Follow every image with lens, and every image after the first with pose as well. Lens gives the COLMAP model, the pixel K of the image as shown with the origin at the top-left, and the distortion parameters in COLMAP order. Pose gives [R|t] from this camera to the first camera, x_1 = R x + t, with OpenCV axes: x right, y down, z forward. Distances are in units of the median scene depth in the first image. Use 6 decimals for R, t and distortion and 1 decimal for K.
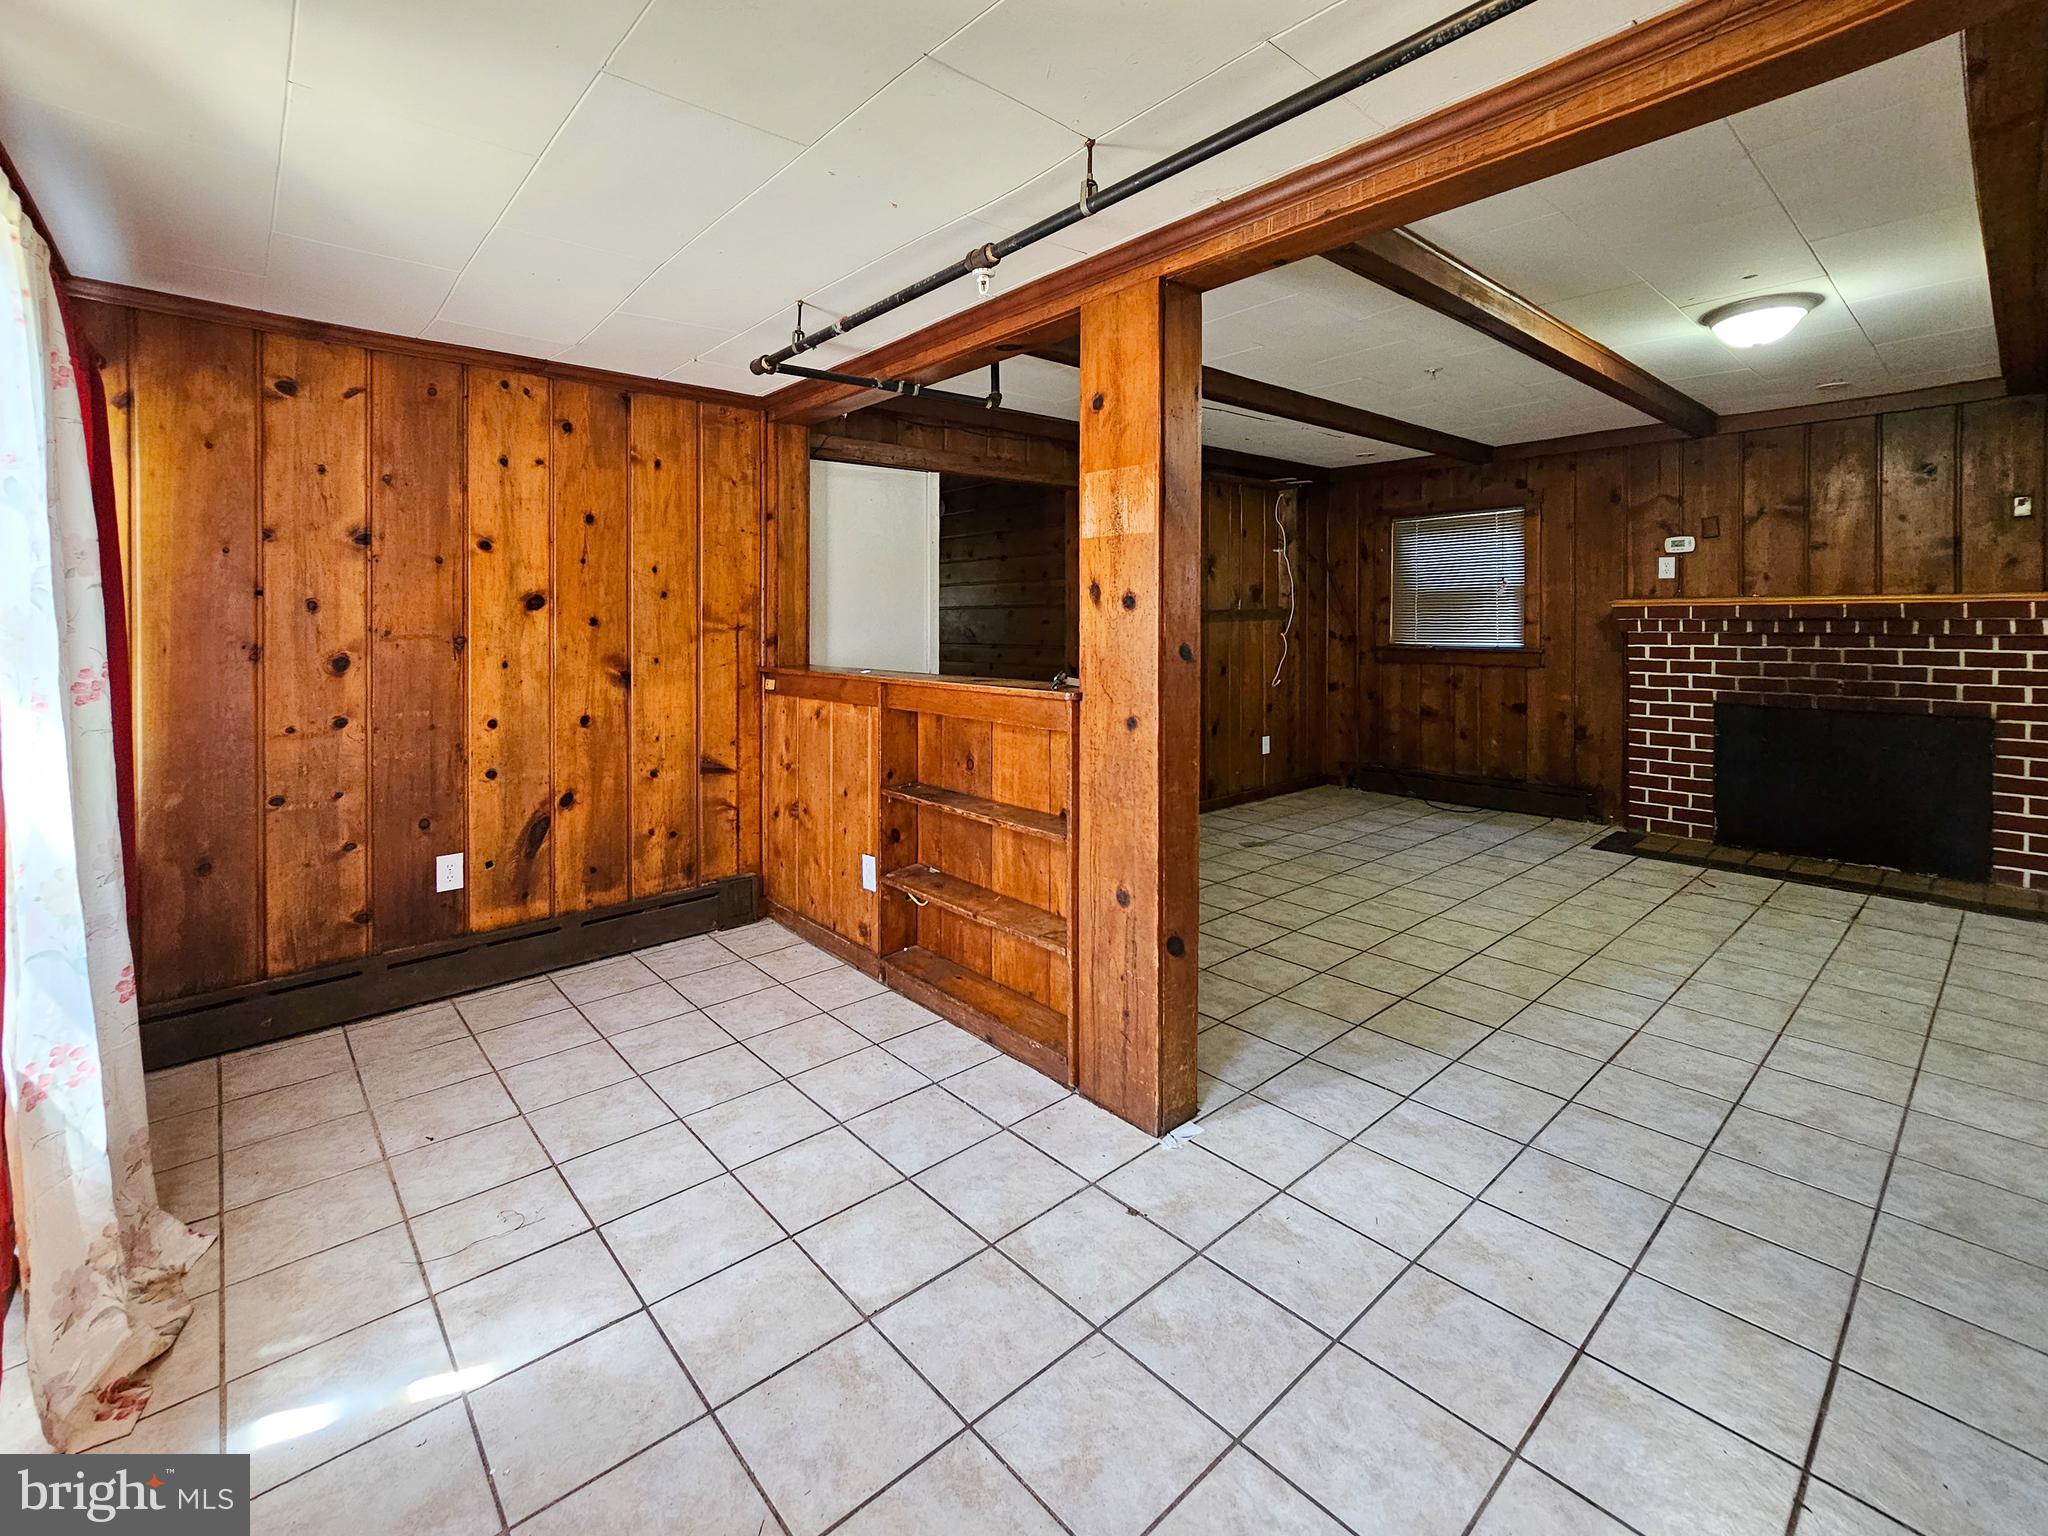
lens RADIAL K [[883.9, 0, 1005.2], [0, 883.9, 755.5], [0, 0, 1]] dist [-0.002661, 0.001033]
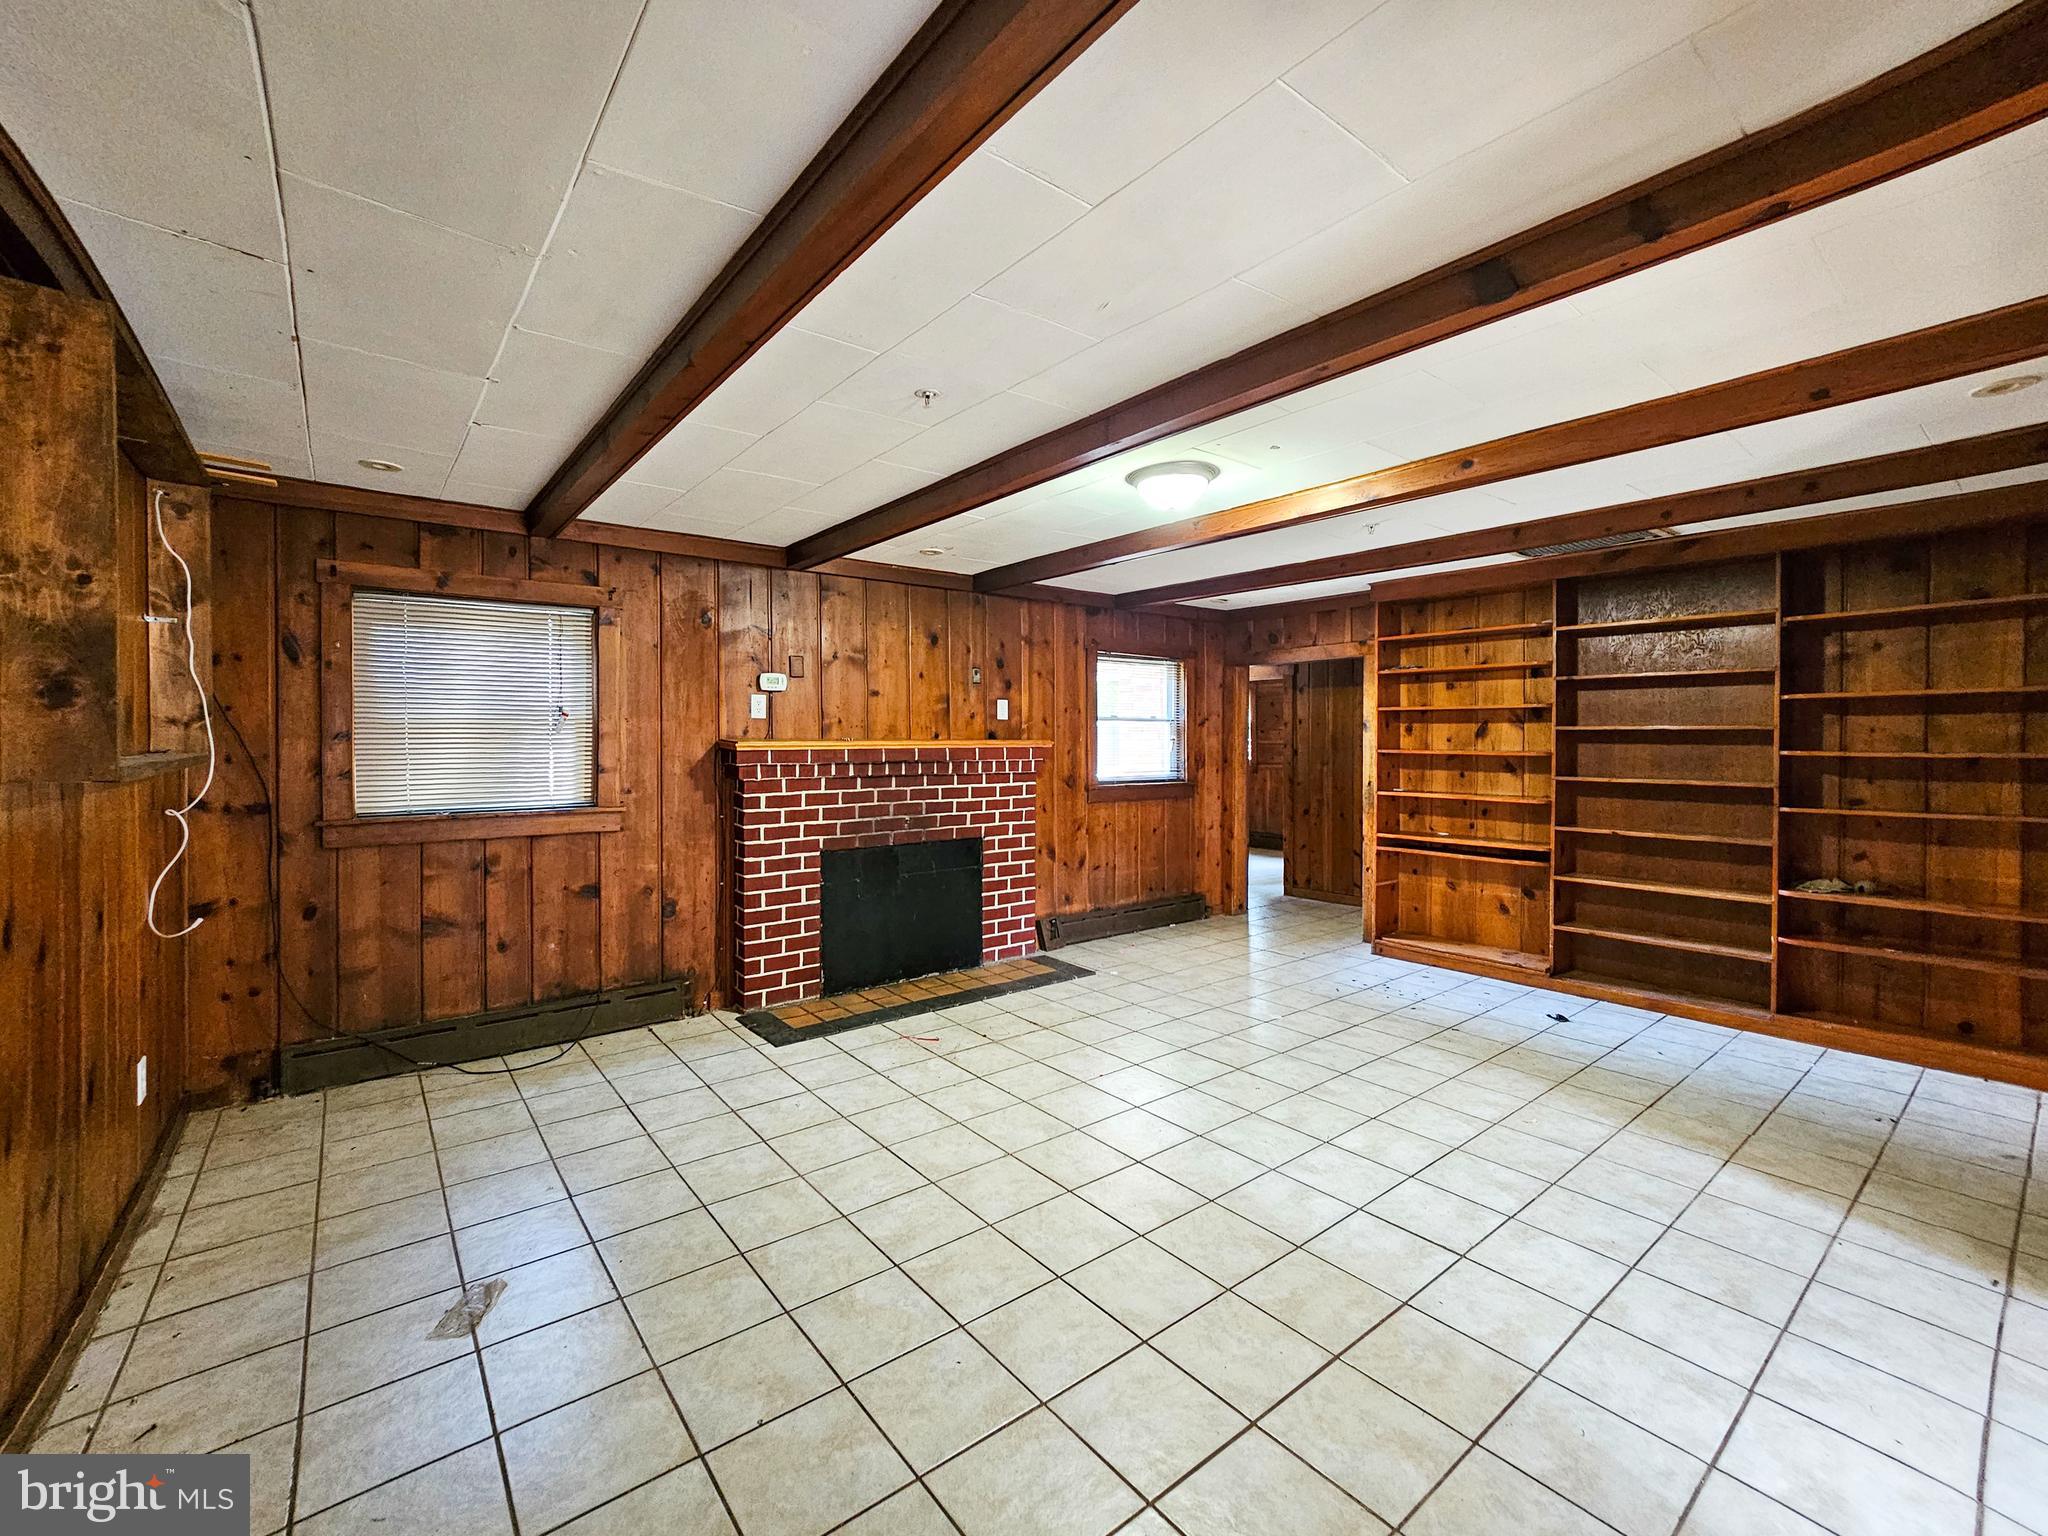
lens RADIAL K [[883.9, 0, 1021.1], [0, 883.9, 769.0], [0, 0, 1]] dist [-0.002661, 0.001033]
pose [[0.036269, -0.026294, 0.998996, -0.131729], [0.156066, 0.987537, 0.020326, -0.133710], [-0.987080, 0.155173, 0.039921, 0.749303]]
